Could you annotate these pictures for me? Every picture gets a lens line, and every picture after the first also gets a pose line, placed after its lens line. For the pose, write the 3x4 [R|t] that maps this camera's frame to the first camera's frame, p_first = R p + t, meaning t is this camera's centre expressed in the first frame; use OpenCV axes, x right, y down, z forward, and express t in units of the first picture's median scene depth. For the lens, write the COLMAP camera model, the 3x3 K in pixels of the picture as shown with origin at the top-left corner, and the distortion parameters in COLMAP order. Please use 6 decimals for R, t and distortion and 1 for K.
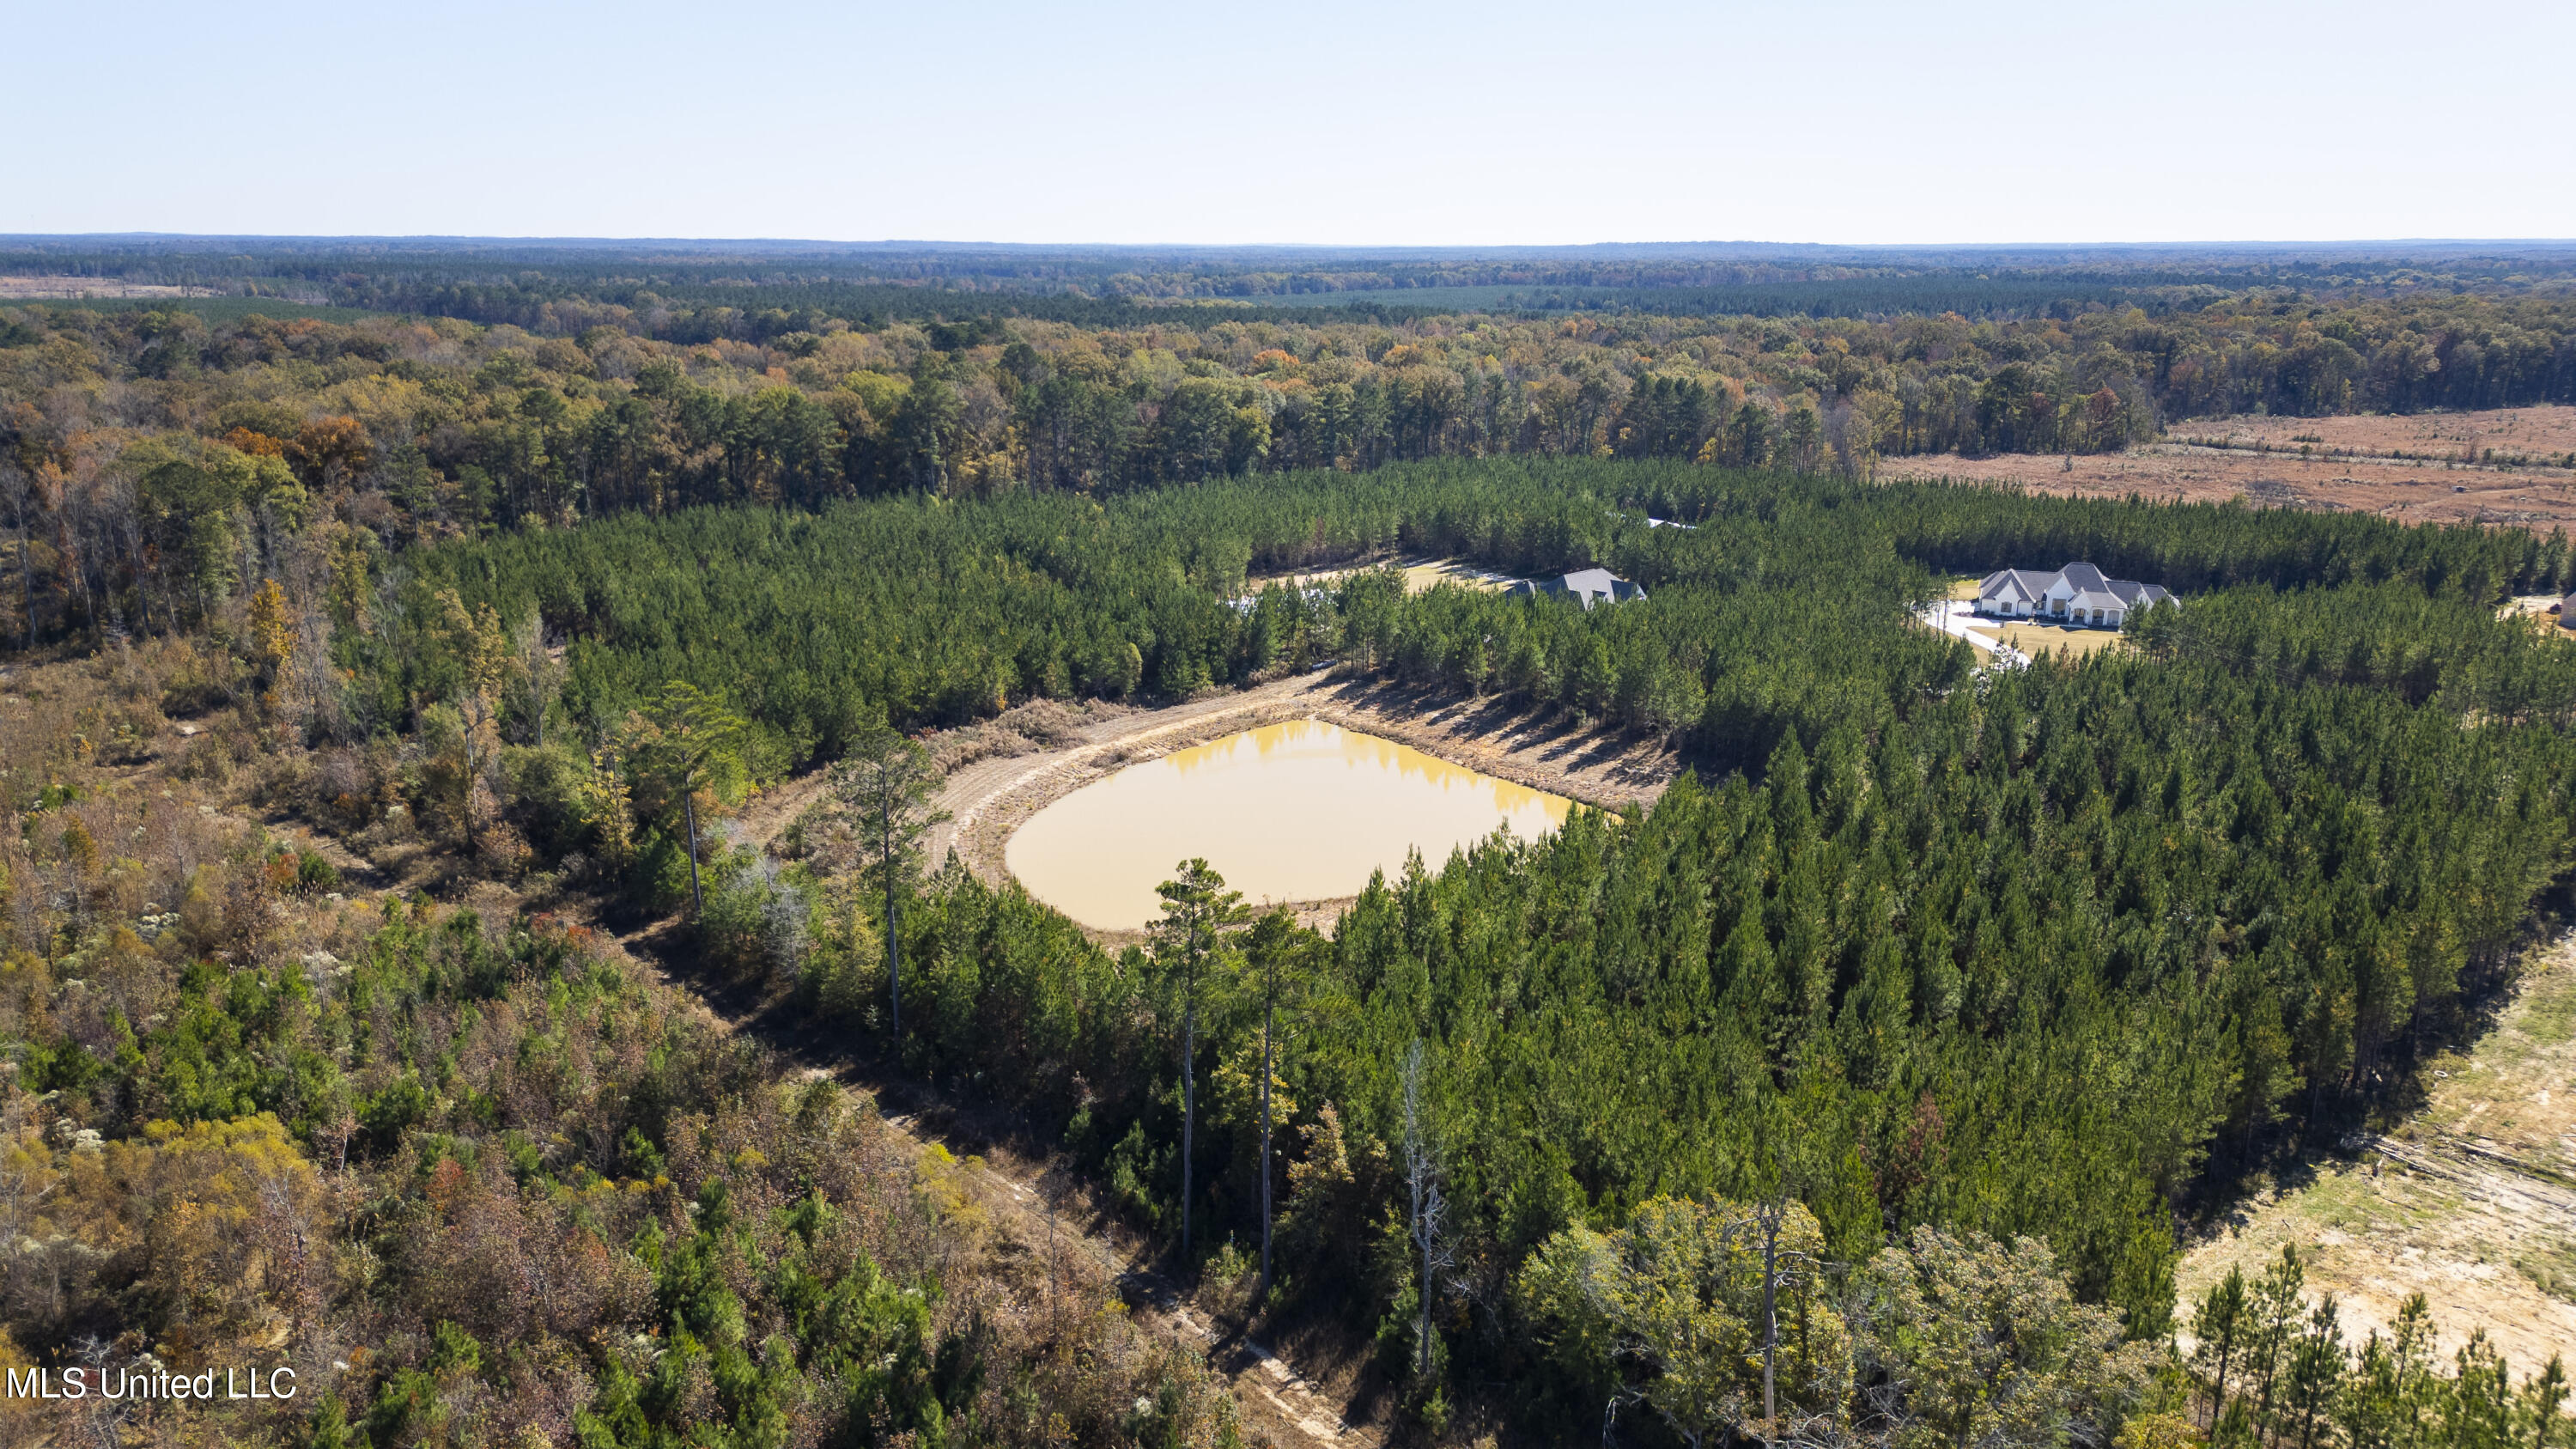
lens RADIAL K [[1810.8, 0, 1288.0], [0, 1810.8, 724.5], [0, 0, 1]] dist [0.082562, -0.079186]
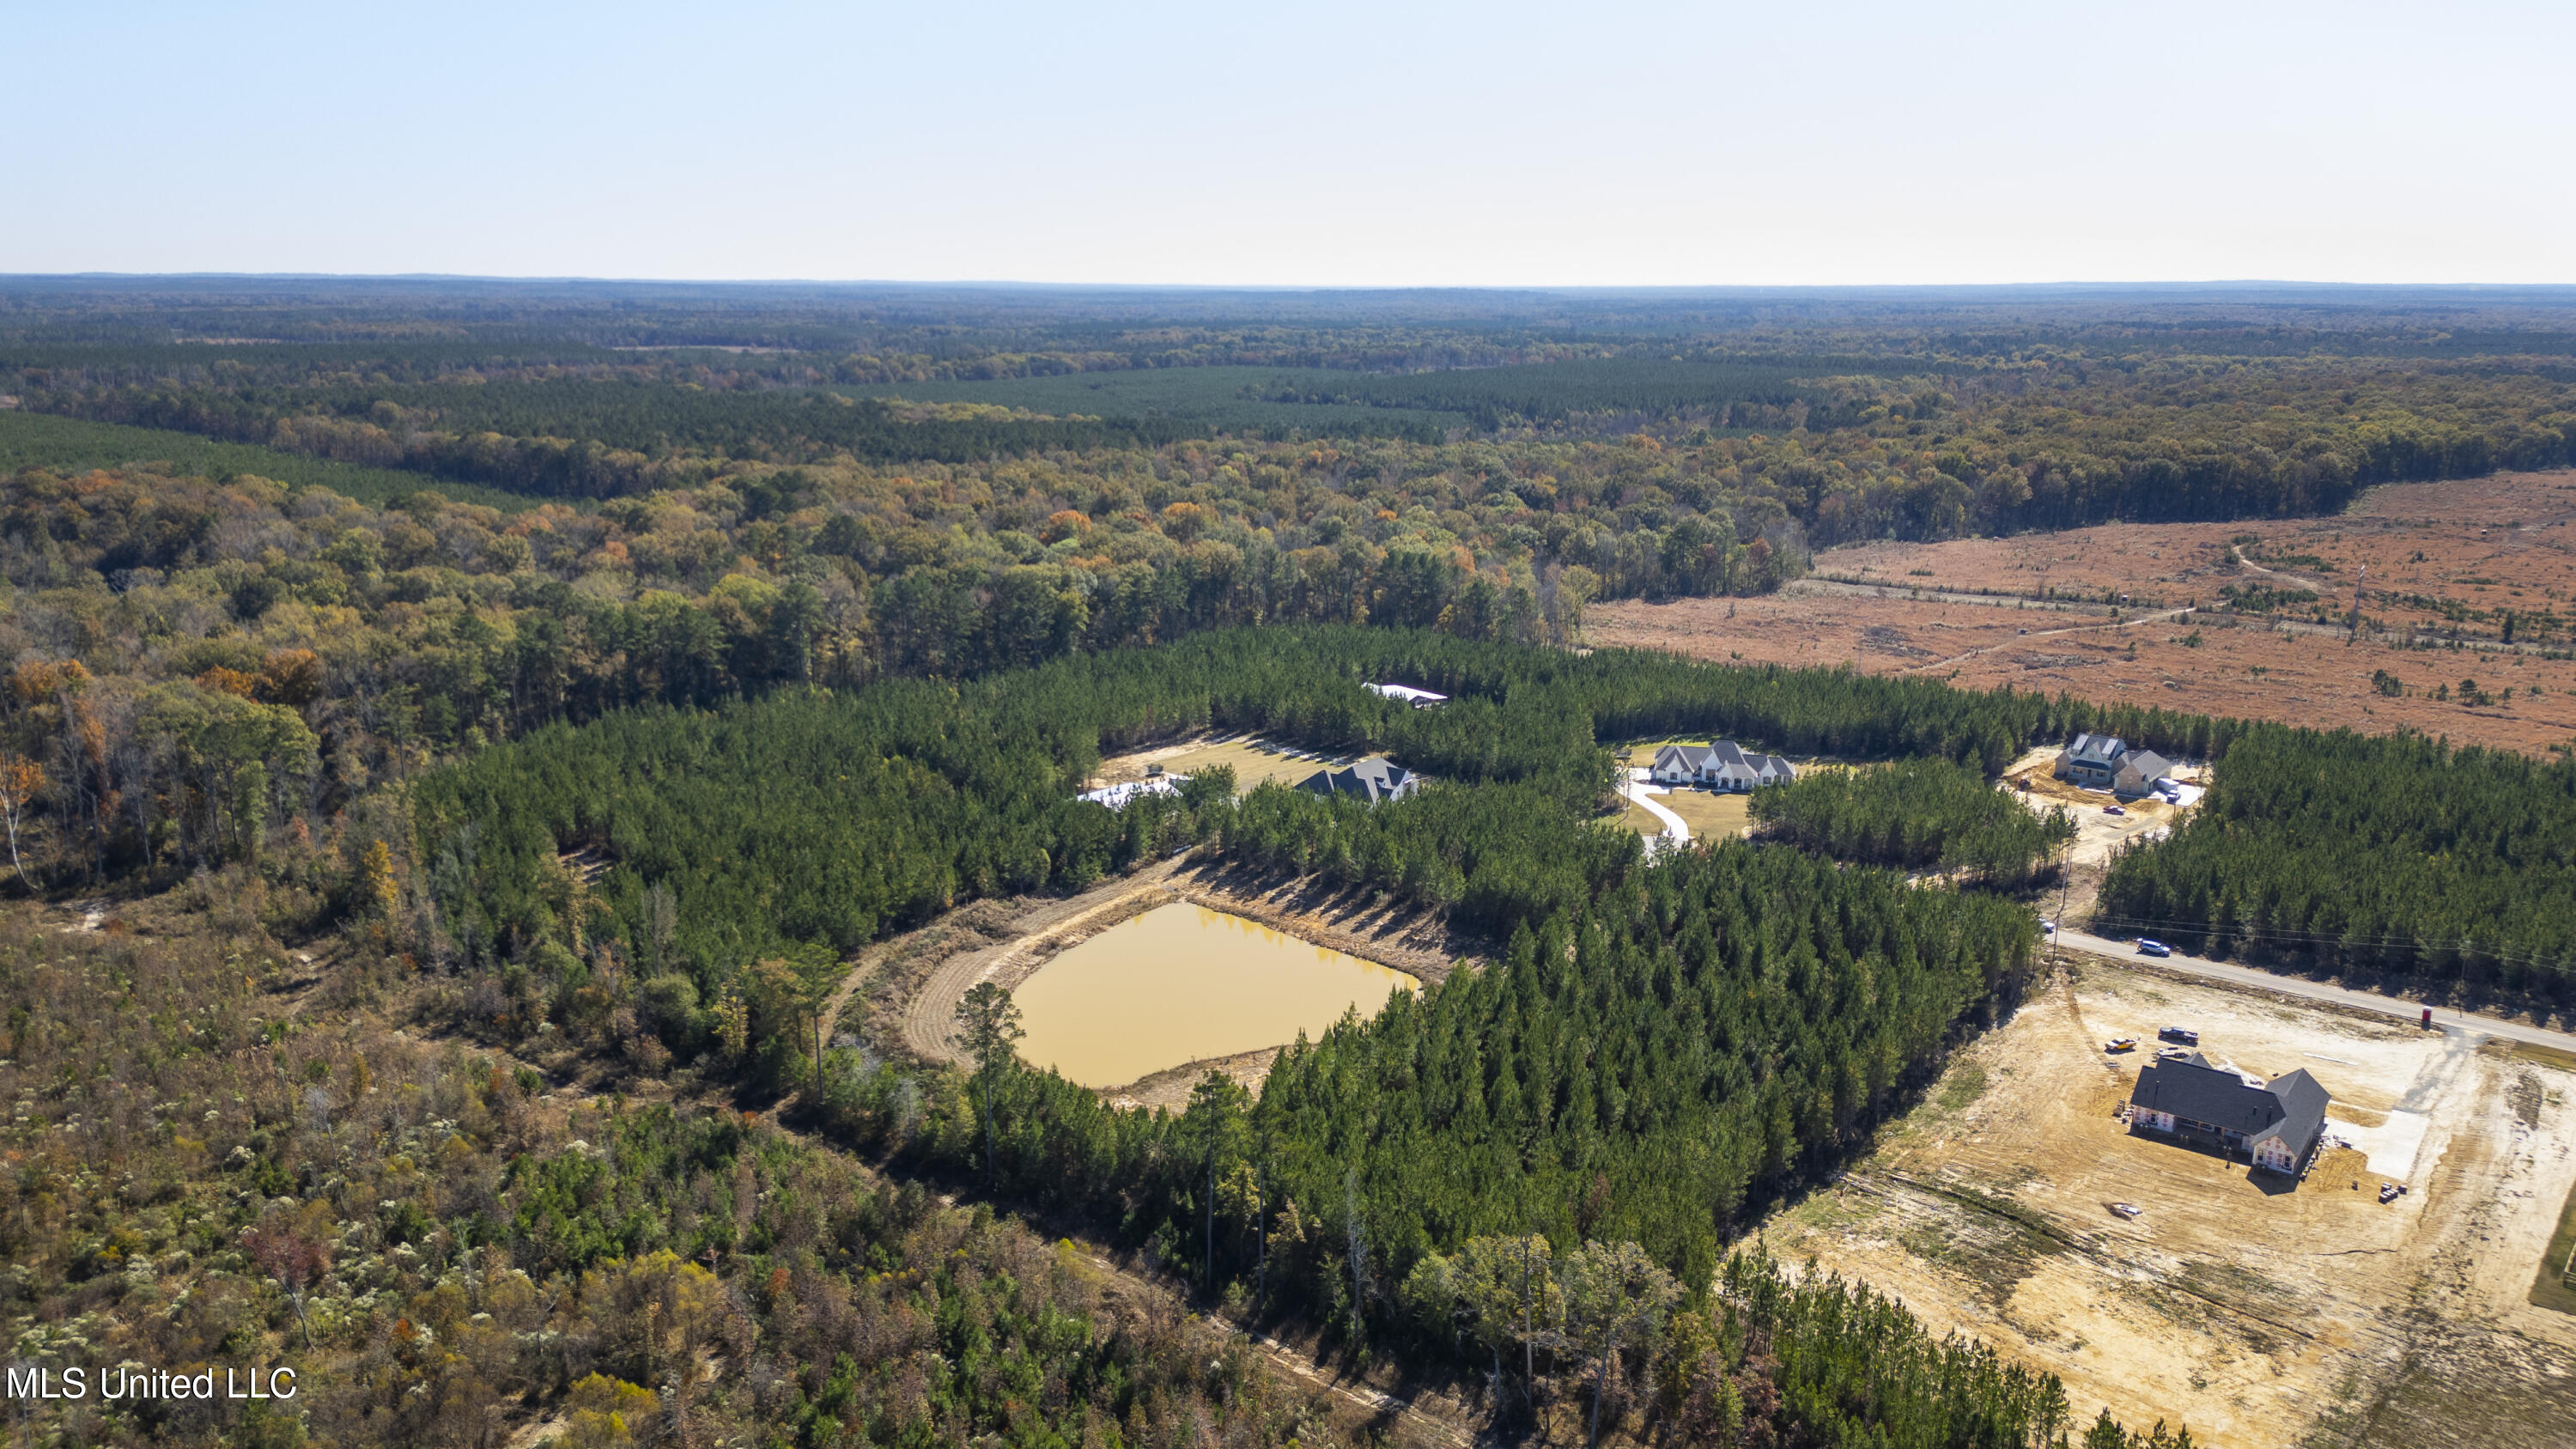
lens RADIAL K [[1871.0, 0, 1288.0], [0, 1871.0, 724.5], [0, 0, 1]] dist [0.136801, -0.236947]
pose [[0.988781, -0.035278, 0.145150, -0.116065], [0.038470, 0.999075, -0.019240, -0.113681], [-0.144337, 0.024608, 0.989223, -0.435183]]
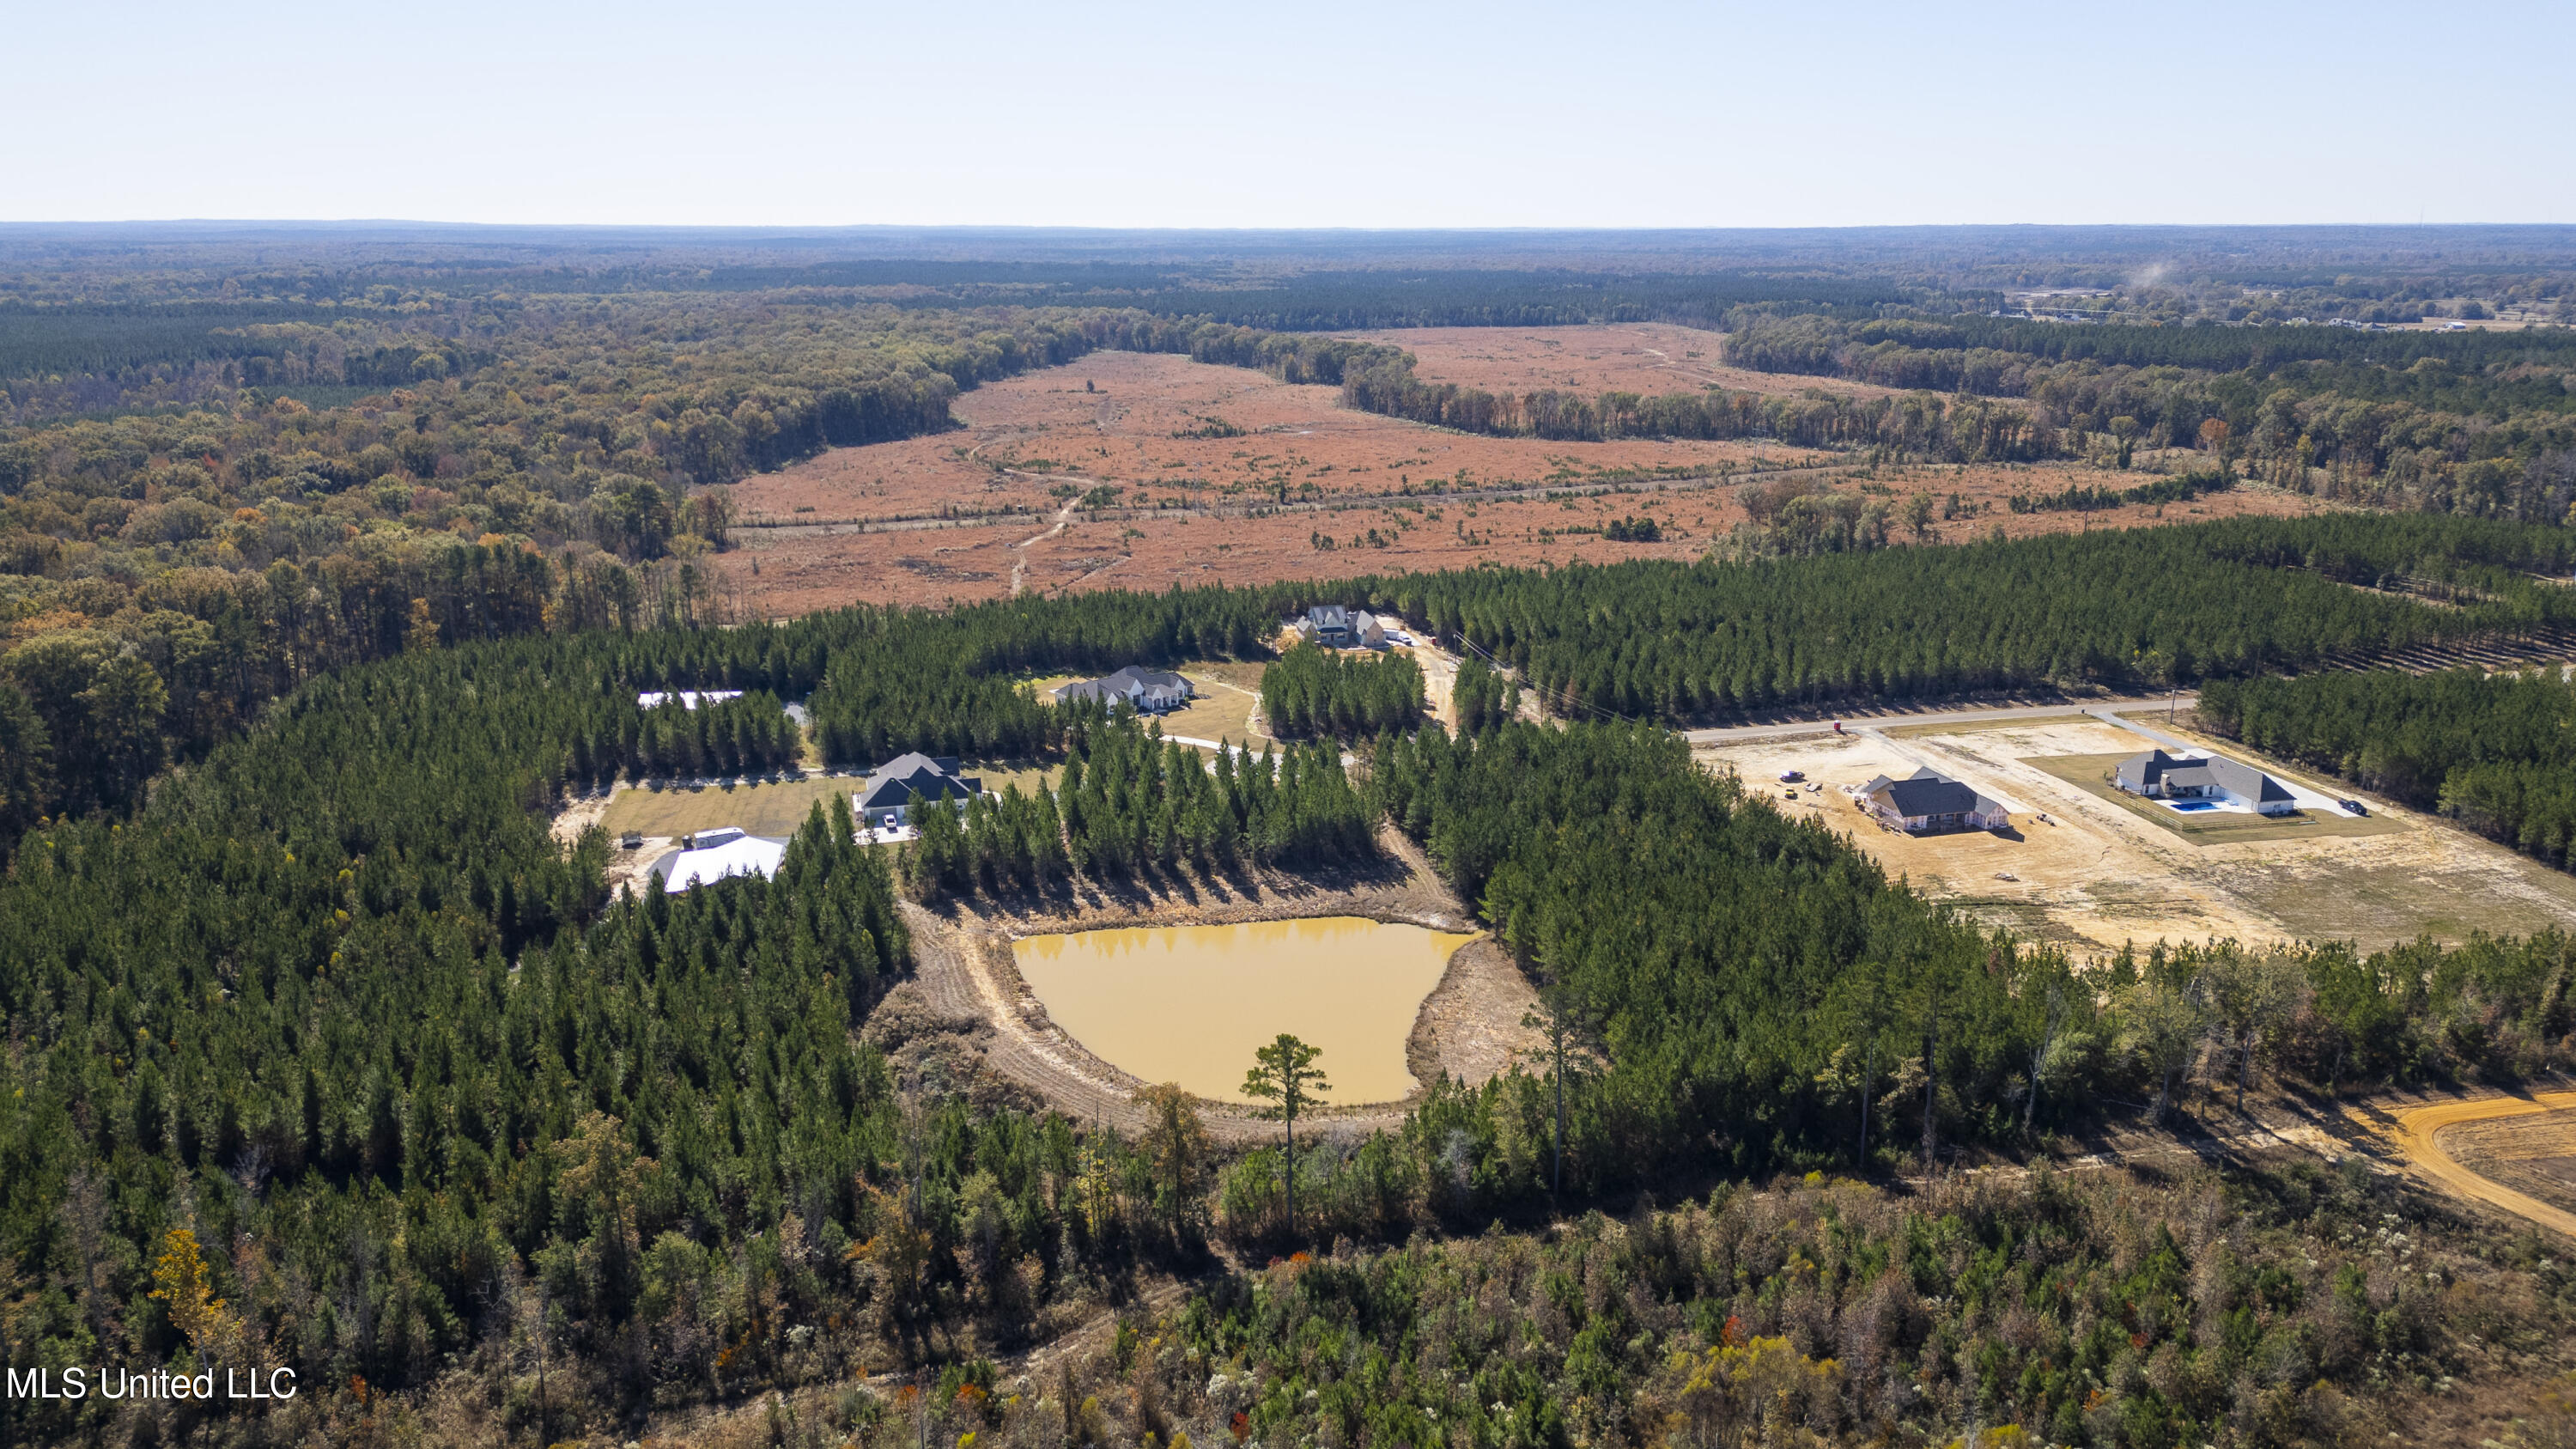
lens RADIAL K [[1810.8, 0, 1288.0], [0, 1810.8, 724.5], [0, 0, 1]] dist [0.082562, -0.079186]
pose [[0.476510, -0.234163, 0.847411, -0.940483], [0.221341, 0.964783, 0.142133, -0.286787], [-0.850850, 0.119839, 0.511559, 0.234483]]
